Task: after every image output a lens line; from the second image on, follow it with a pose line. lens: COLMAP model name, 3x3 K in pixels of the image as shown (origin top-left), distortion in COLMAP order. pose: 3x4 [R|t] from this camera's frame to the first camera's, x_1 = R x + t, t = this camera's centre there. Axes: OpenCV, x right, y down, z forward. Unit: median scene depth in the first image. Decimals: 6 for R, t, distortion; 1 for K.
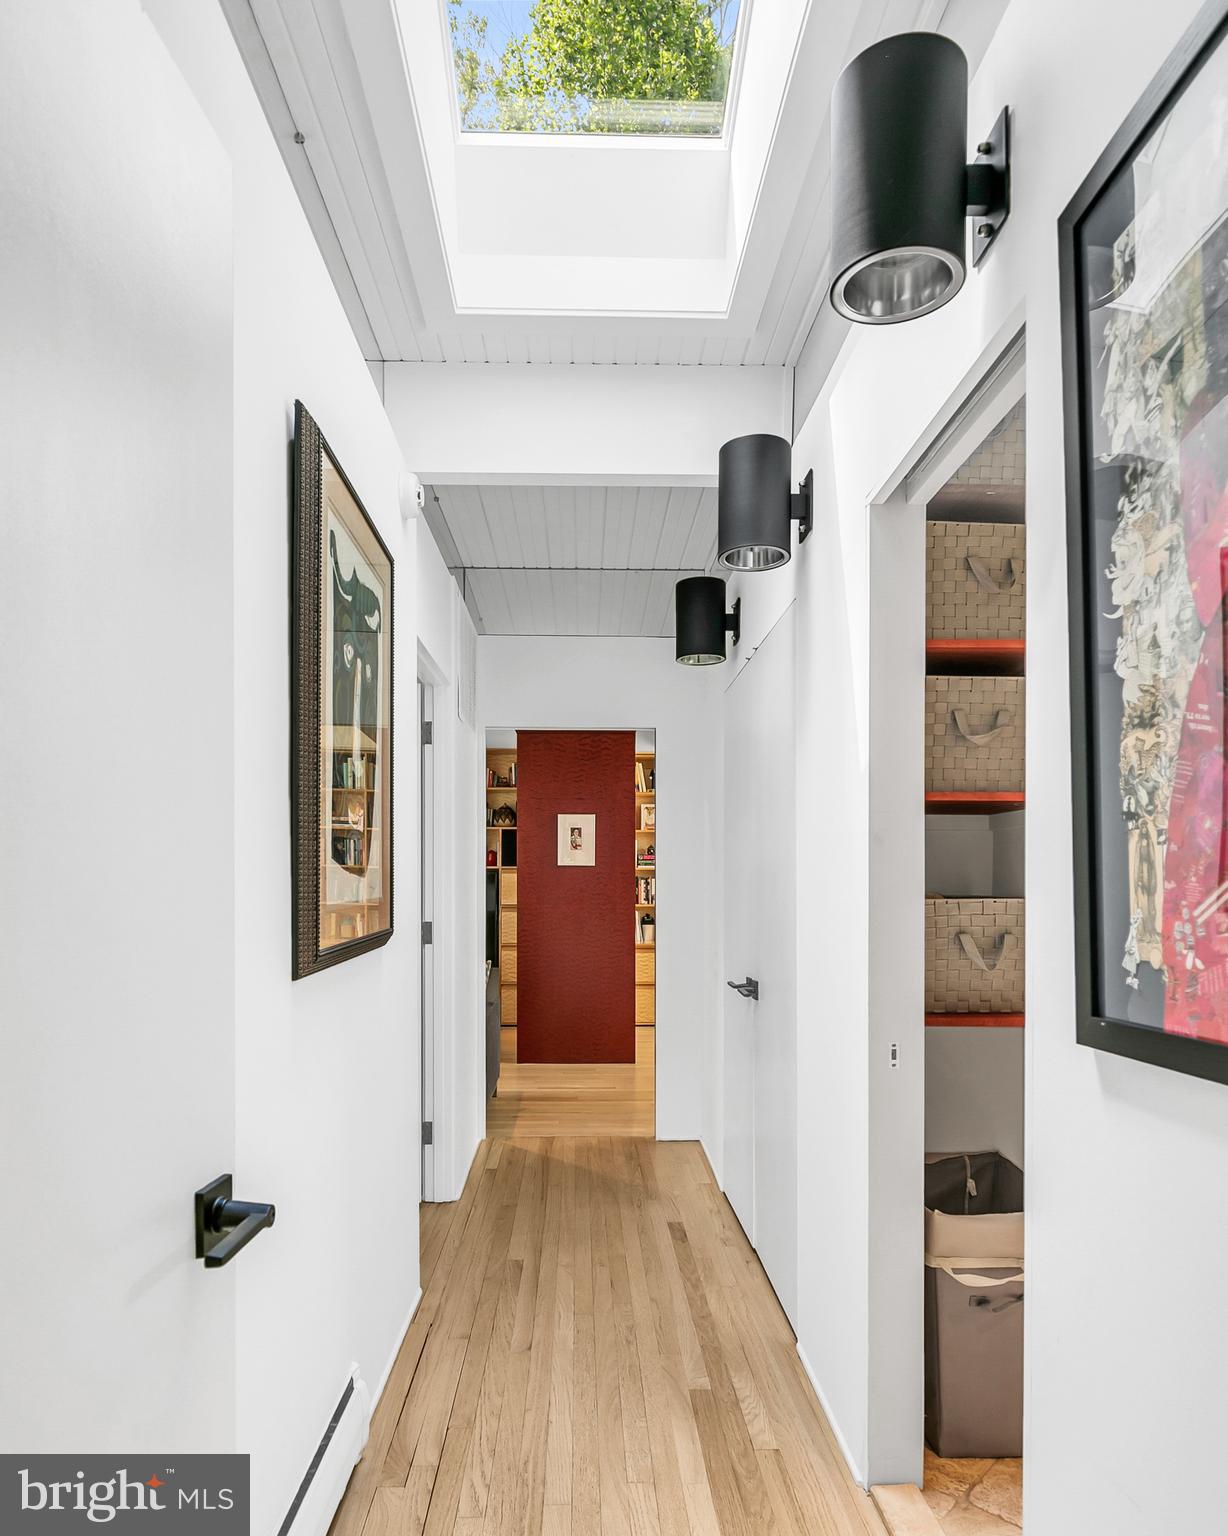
lens RADIAL K [[4644.7, 0, 614.1], [0, 4644.7, 768.7], [0, 0, 1]] dist [-0.002768, 0.000000]
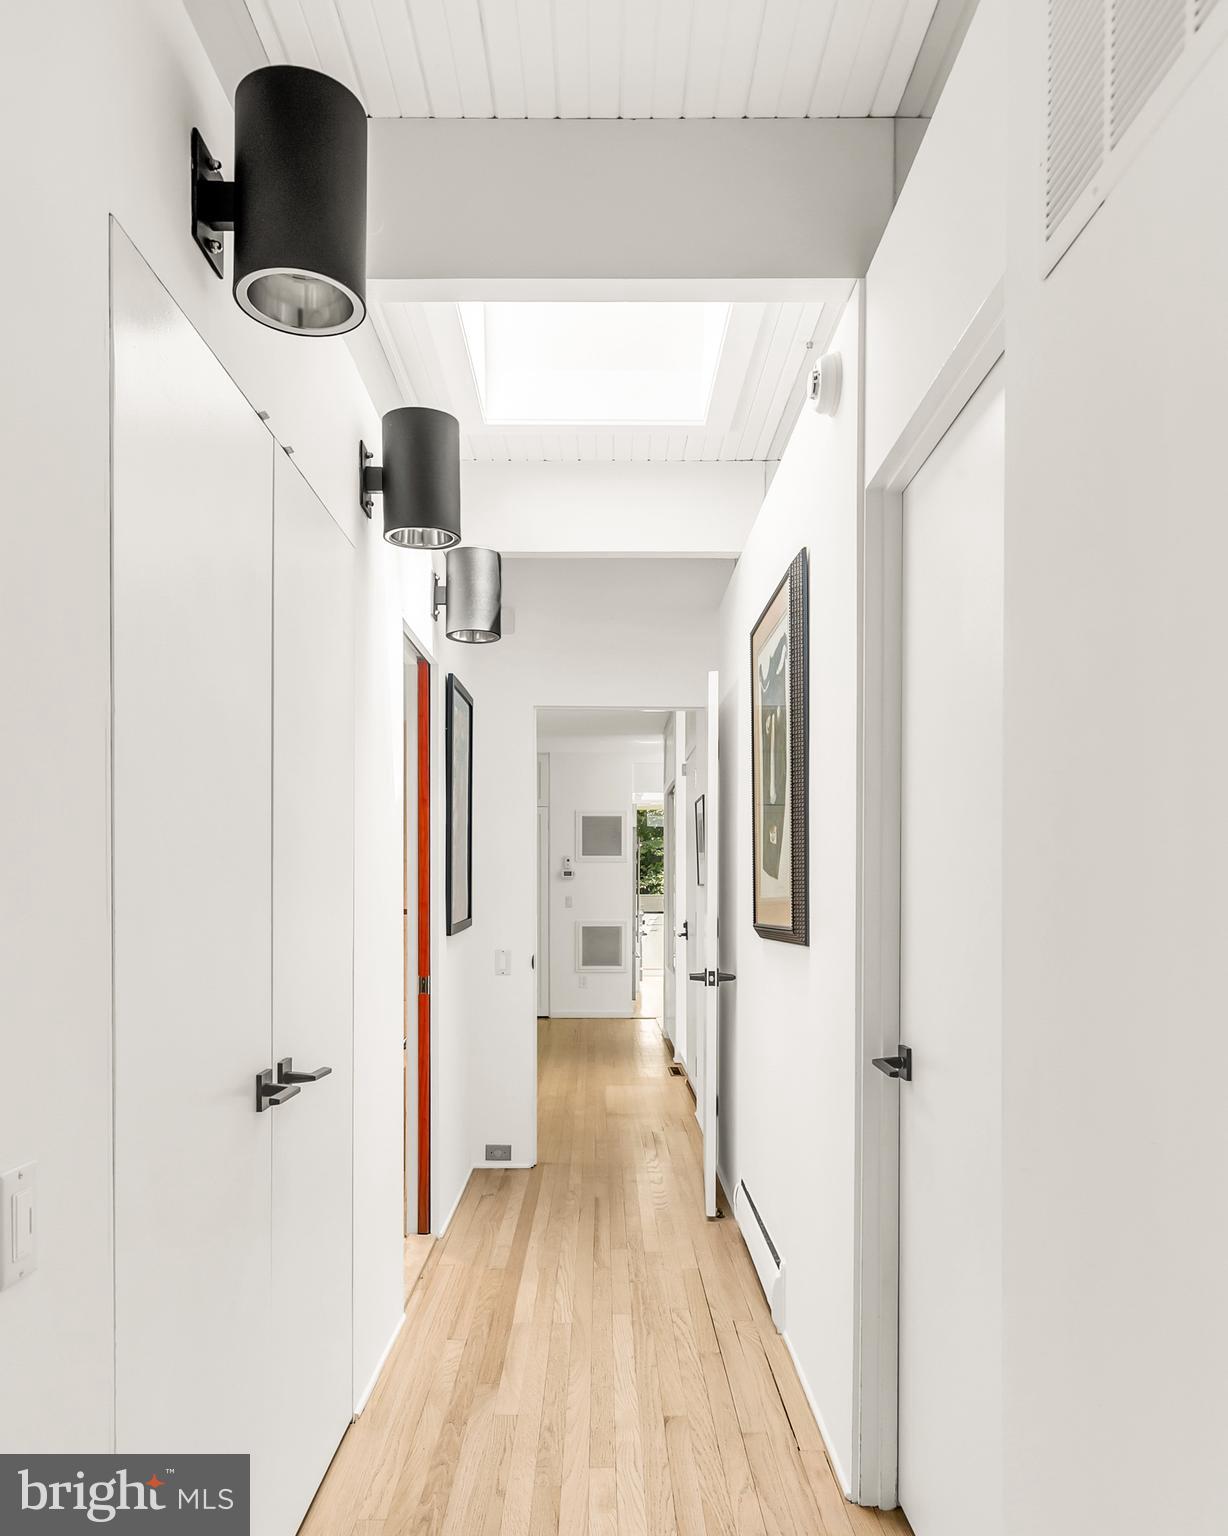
lens RADIAL K [[4644.7, 0, 614.0], [0, 4644.7, 768.9], [0, 0, 1]] dist [-0.002768, 0.000000]
pose [[-0.999988, -0.001533, 0.004547, -0.013779], [-0.001760, 0.998726, -0.050426, 0.053204], [-0.004464, -0.050433, -0.998717, 2.107729]]
